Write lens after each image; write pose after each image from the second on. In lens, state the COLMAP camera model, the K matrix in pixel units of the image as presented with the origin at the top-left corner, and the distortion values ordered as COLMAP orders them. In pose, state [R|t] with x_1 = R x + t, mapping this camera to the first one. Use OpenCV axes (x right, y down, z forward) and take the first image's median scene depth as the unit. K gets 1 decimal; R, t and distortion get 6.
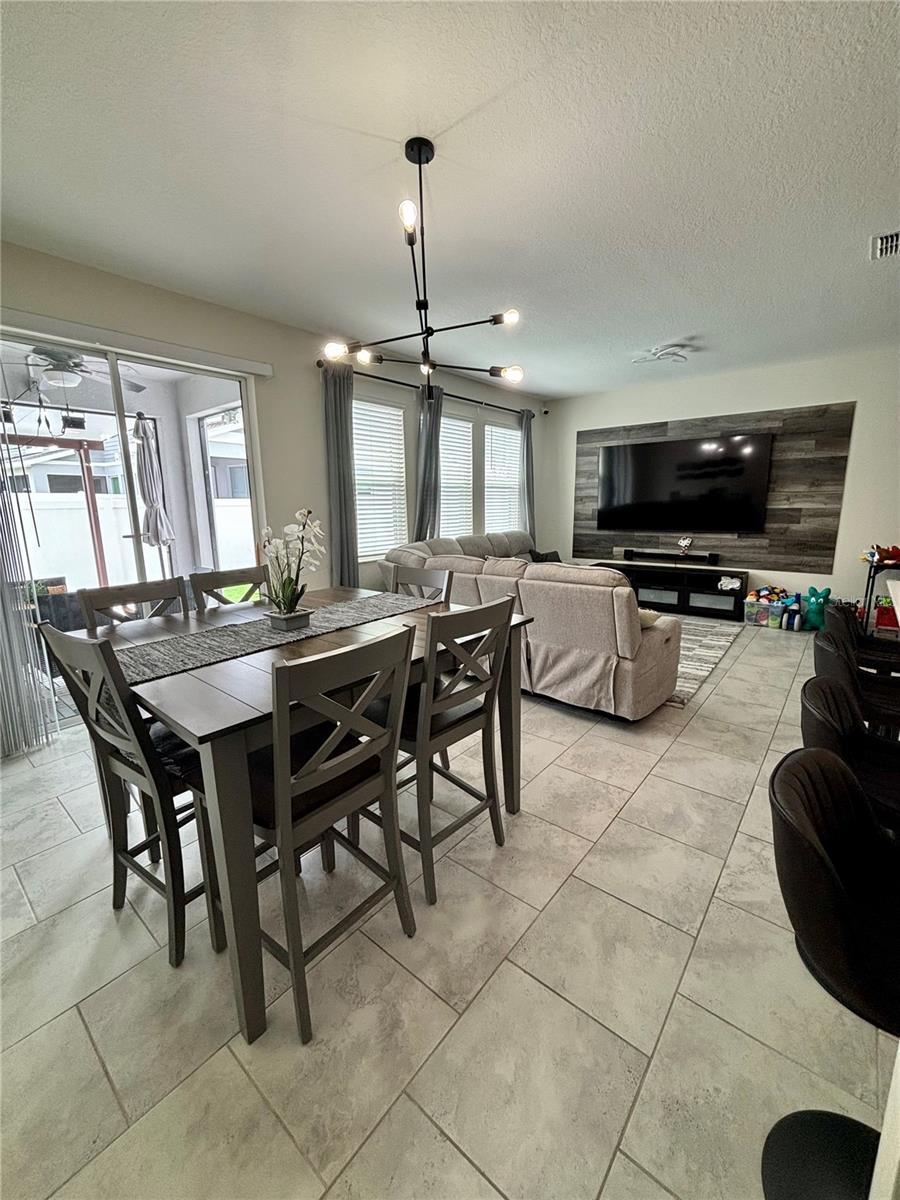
lens RADIAL K [[483.8, 0, 450.0], [0, 483.8, 600.0], [0, 0, 1]] dist [-0.000701, 0.000025]
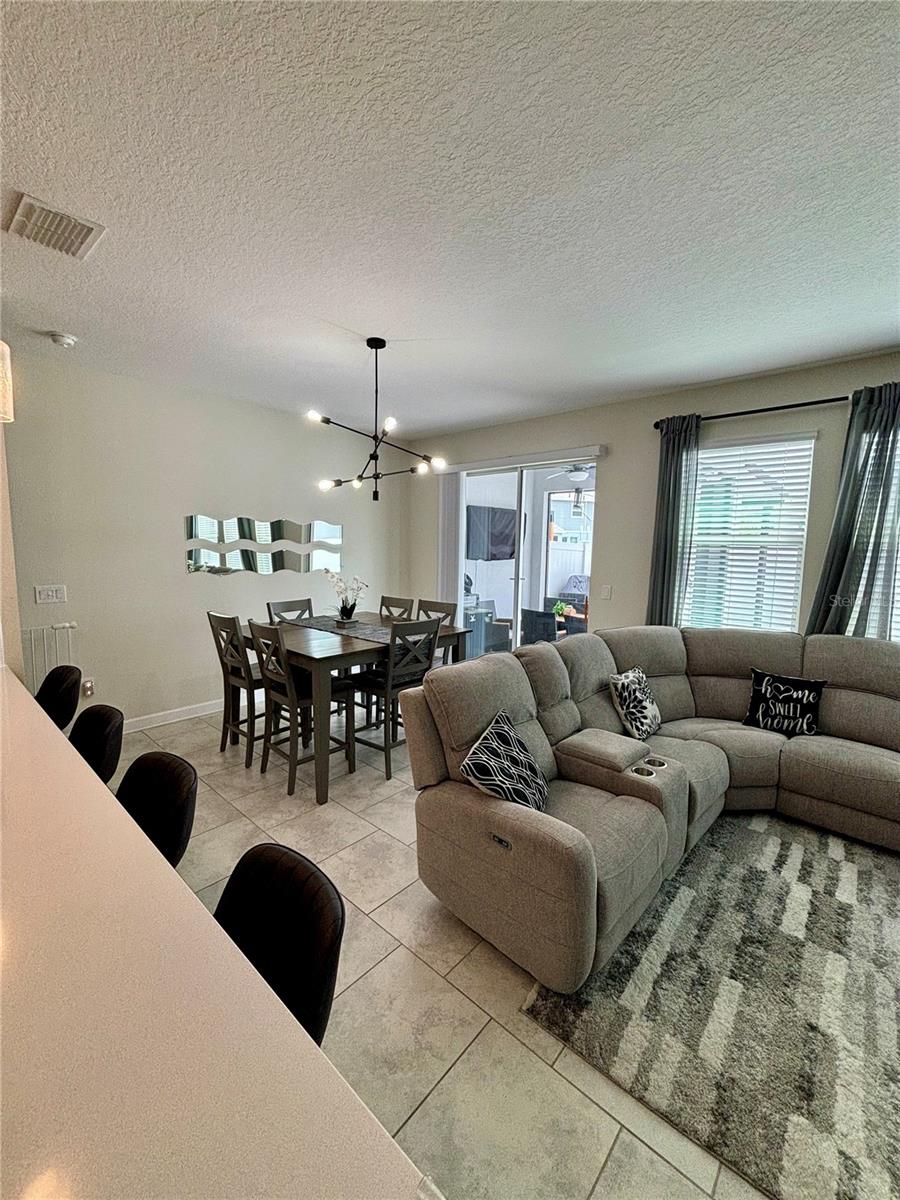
lens RADIAL K [[483.8, 0, 450.0], [0, 483.8, 600.0], [0, 0, 1]] dist [-0.000701, 0.000025]
pose [[-0.033425, 0.125613, -0.991516, 0.692575], [-0.217121, 0.967465, 0.129886, -0.172116], [0.975572, 0.219621, -0.005064, 0.629755]]
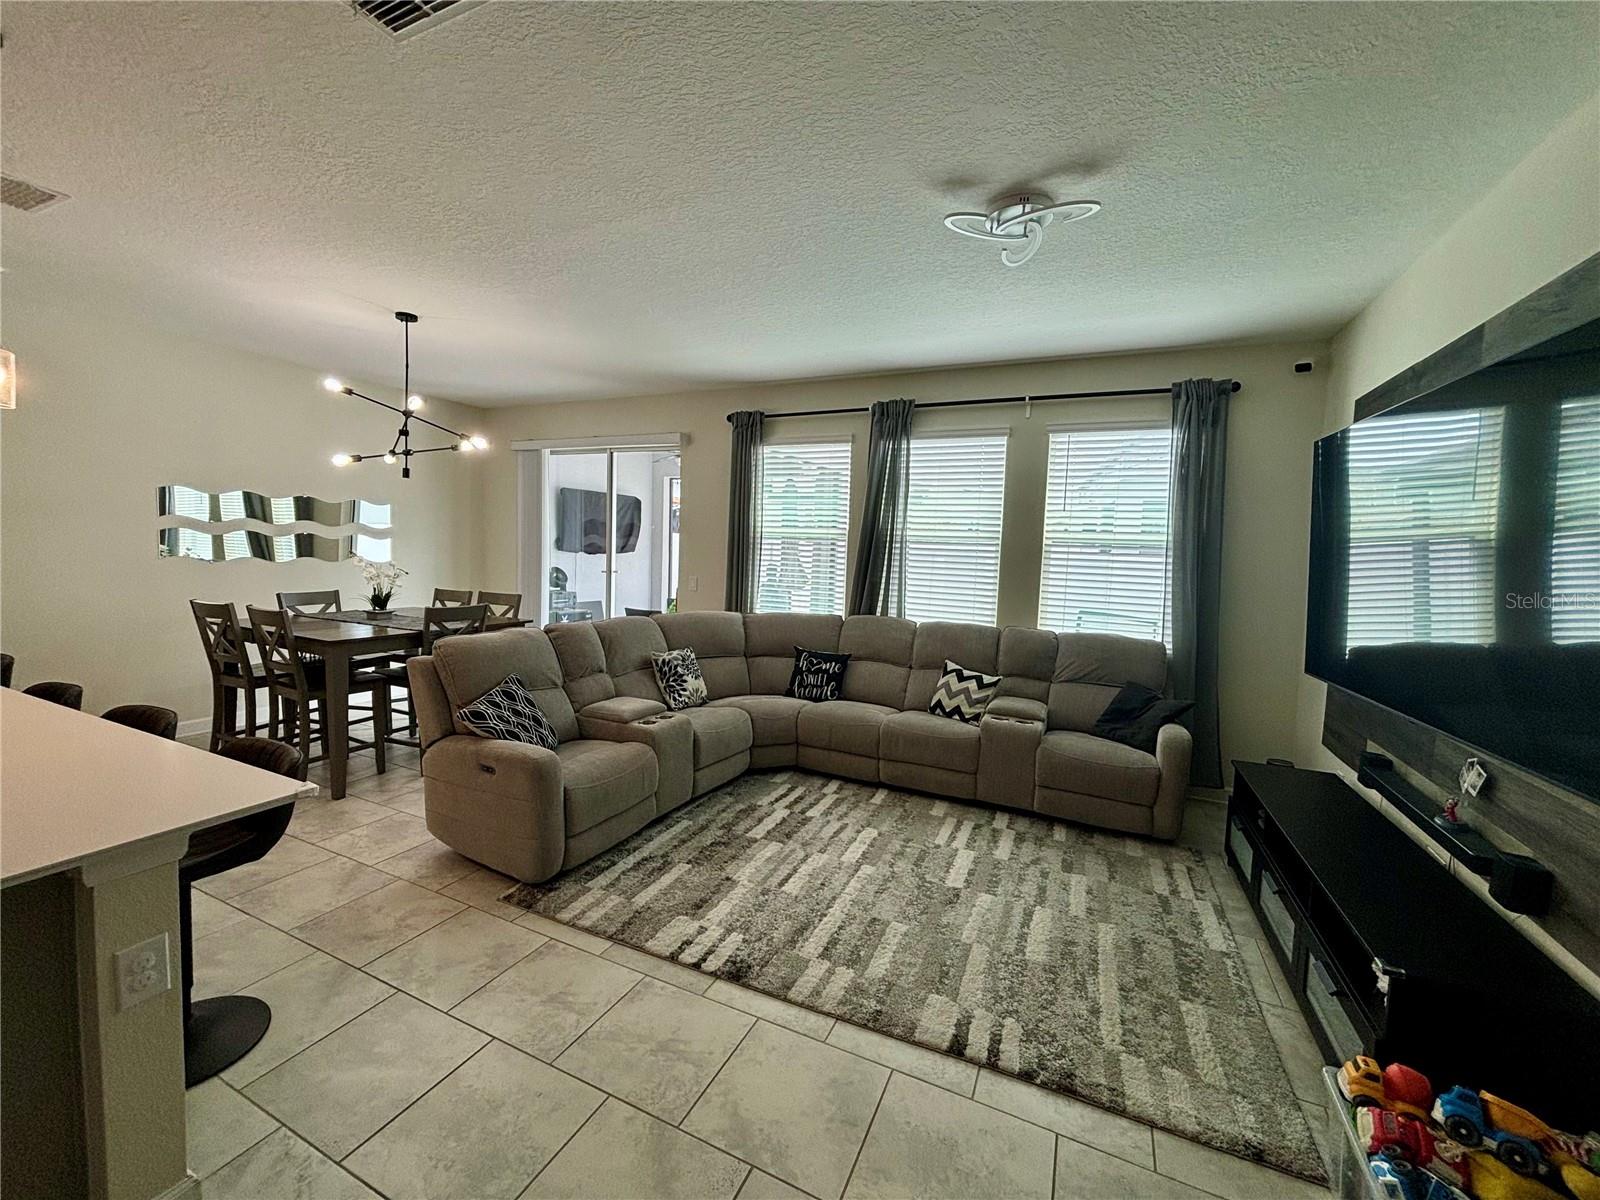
lens RADIAL K [[642.5, 0, 794.7], [0, 642.5, 597.5], [0, 0, 1]] dist [-0.006288, 0.000236]
pose [[0.253616, 0.096318, -0.962498, 0.983759], [-0.232493, 0.971931, 0.036001, -0.193134], [0.938949, 0.214644, 0.268891, 0.788075]]
